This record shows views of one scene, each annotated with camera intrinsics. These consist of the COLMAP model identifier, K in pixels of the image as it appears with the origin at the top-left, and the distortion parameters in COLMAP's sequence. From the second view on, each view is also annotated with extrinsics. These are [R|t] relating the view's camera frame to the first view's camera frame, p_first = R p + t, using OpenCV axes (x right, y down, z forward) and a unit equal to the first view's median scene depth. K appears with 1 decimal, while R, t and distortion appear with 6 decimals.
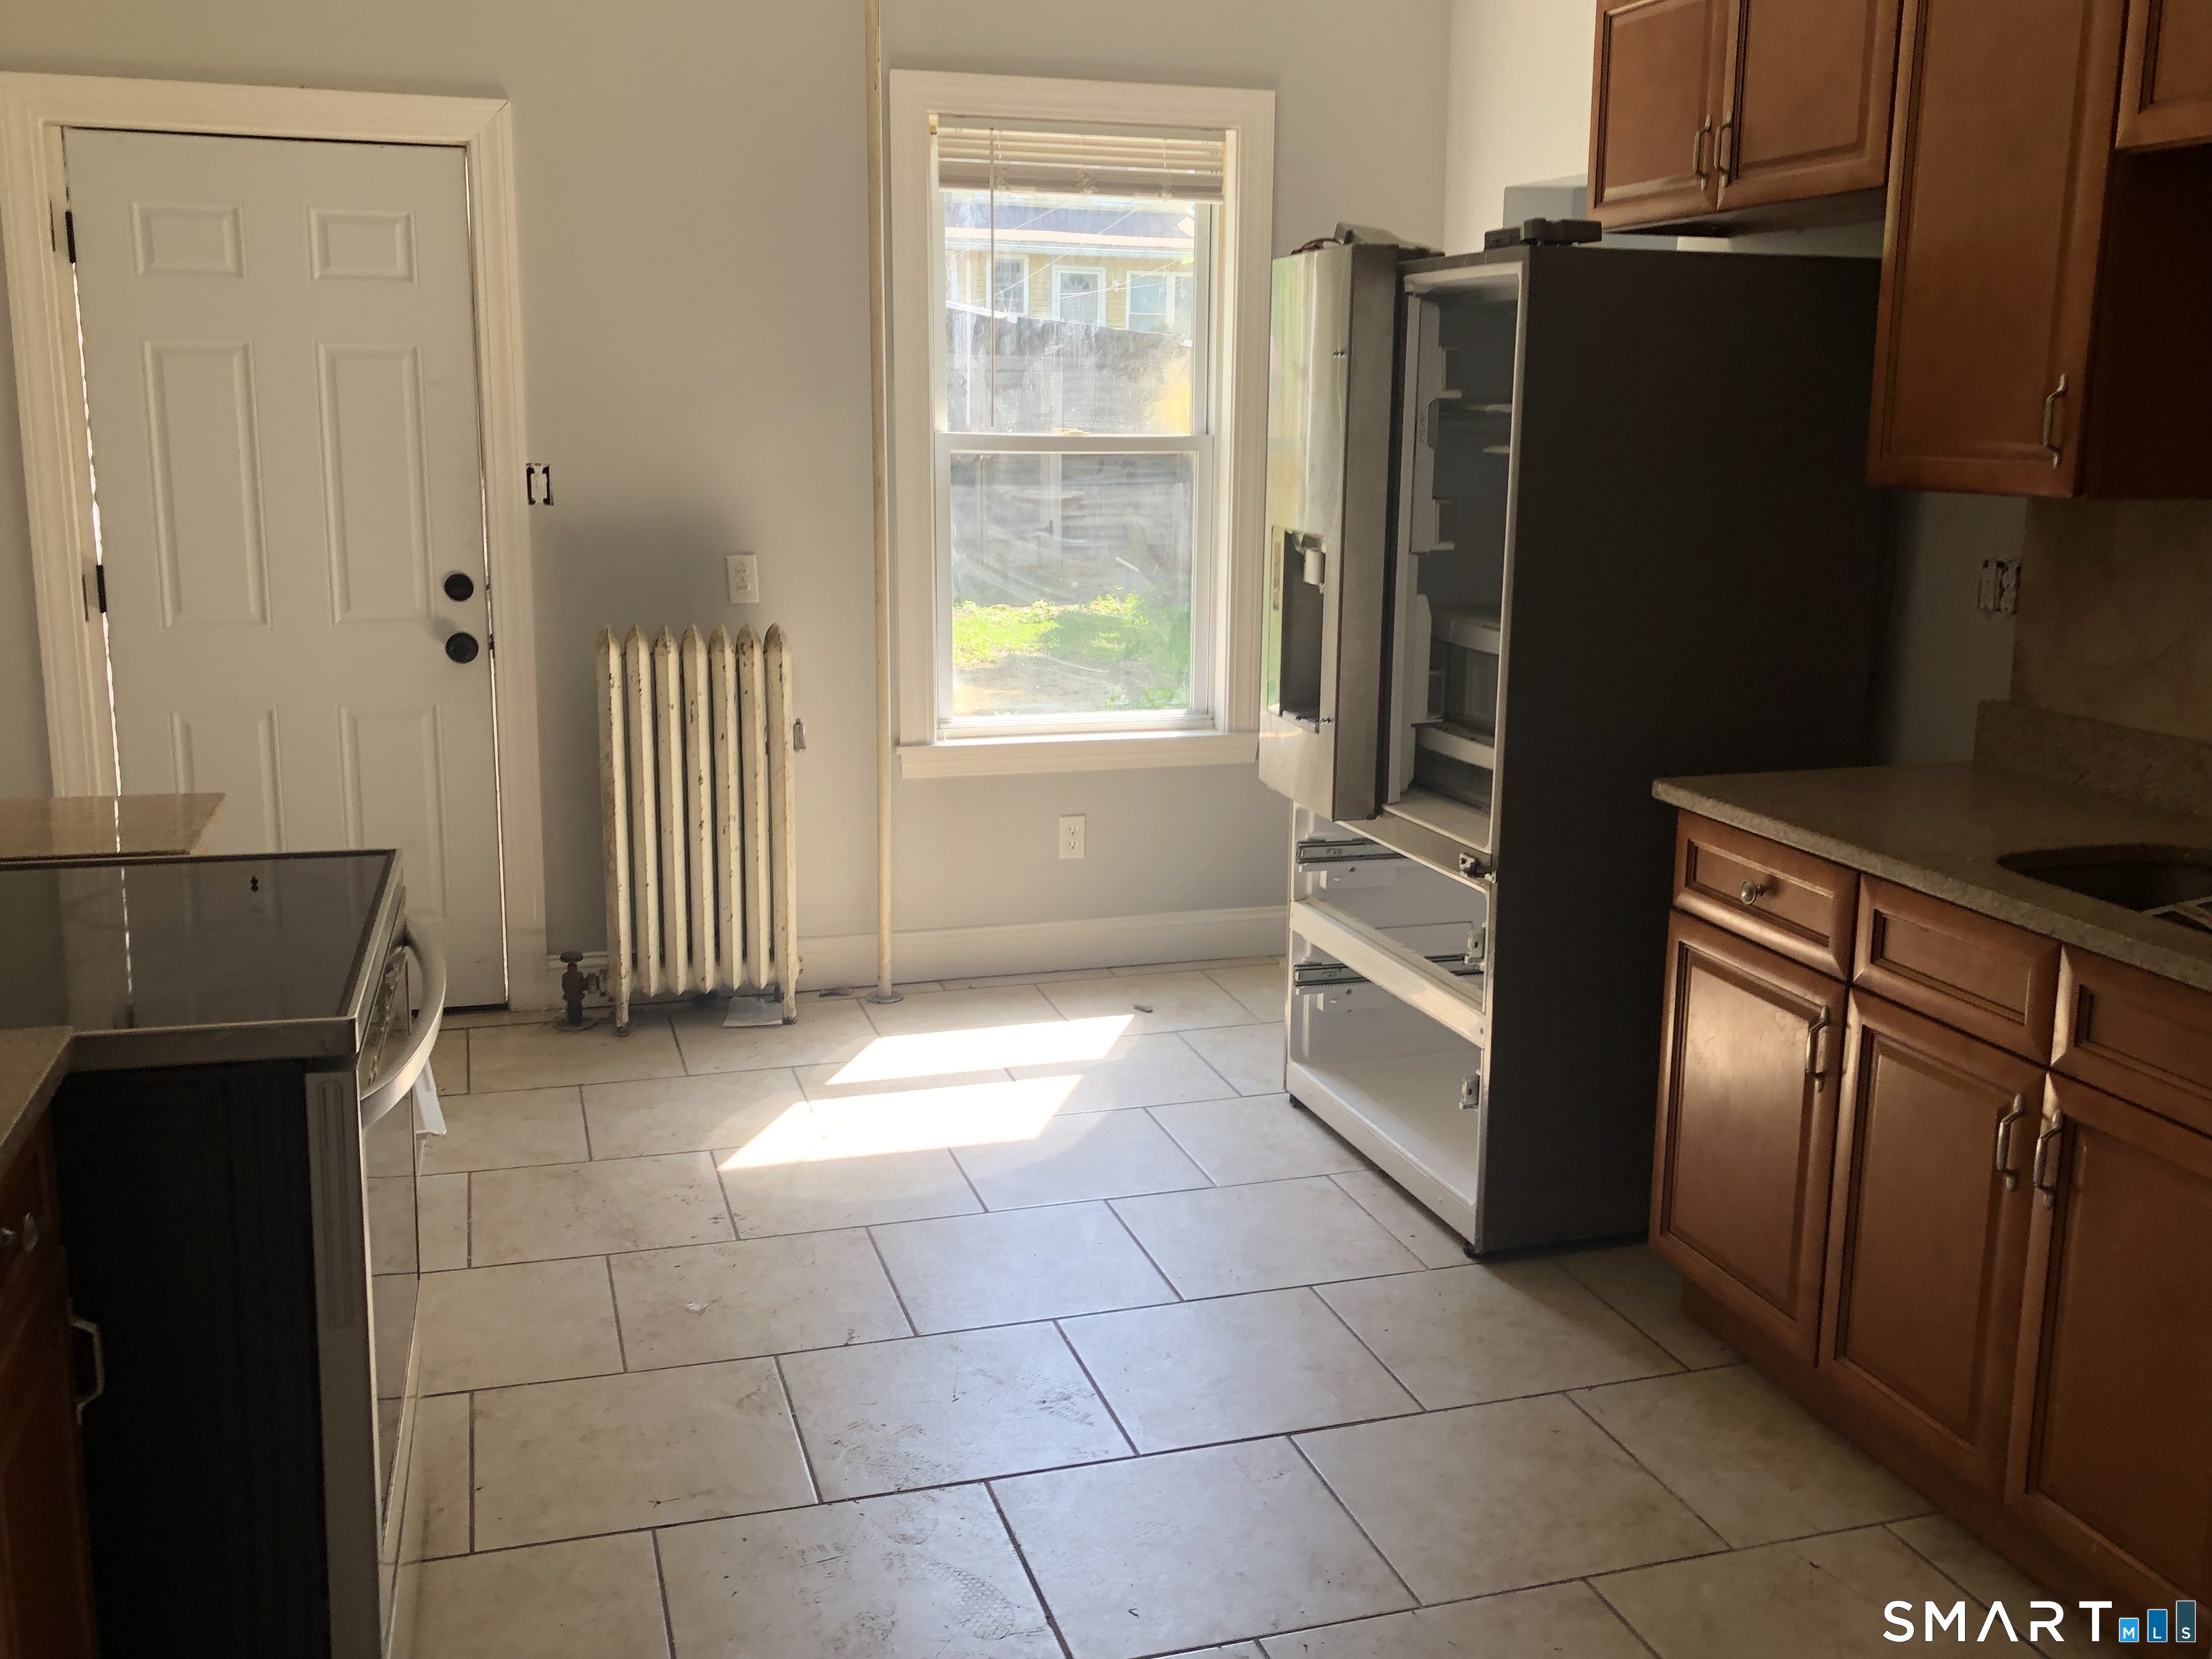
lens RADIAL K [[2078.4, 0, 1103.3], [0, 2078.4, 814.4], [0, 0, 1]] dist [0.043052, 0.000000]
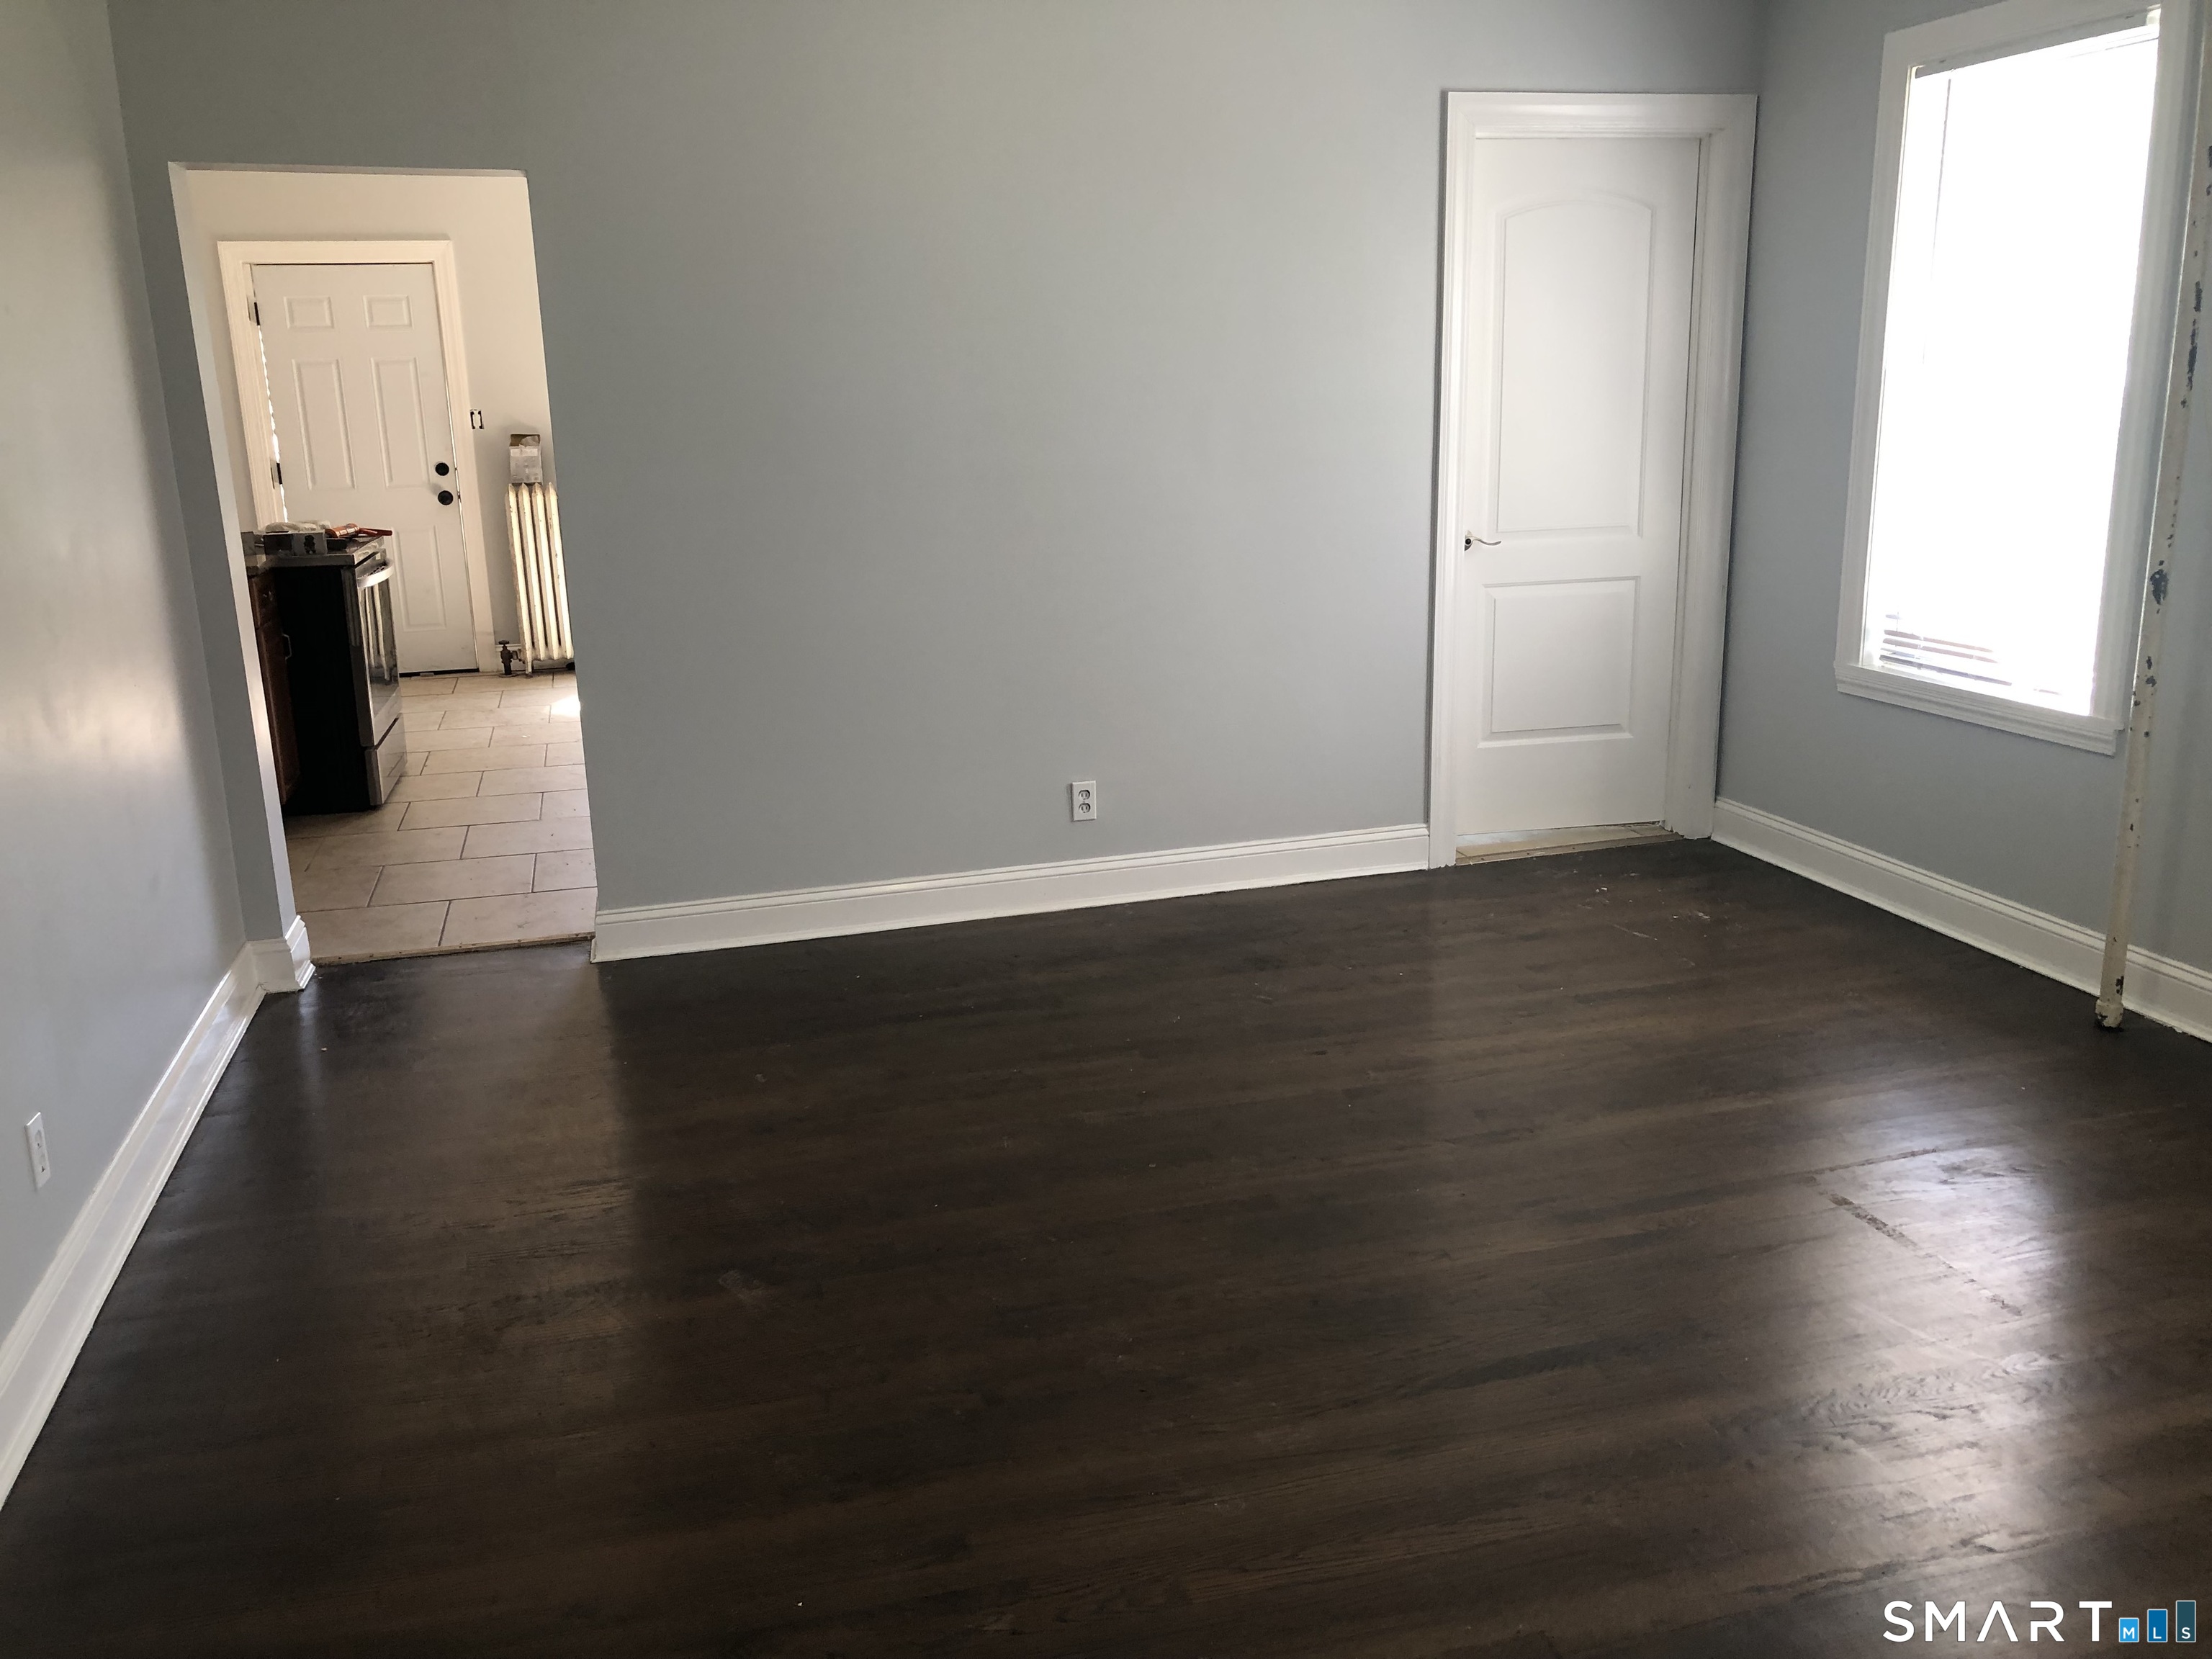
lens RADIAL K [[1765.3, 0, 1108.3], [0, 1765.3, 844.1], [0, 0, 1]] dist [-0.001707, -0.013241]
pose [[0.999429, -0.031203, -0.012992, 0.384850], [0.031837, 0.998148, 0.051828, 0.202485], [0.011351, -0.052212, 0.998571, -0.816467]]
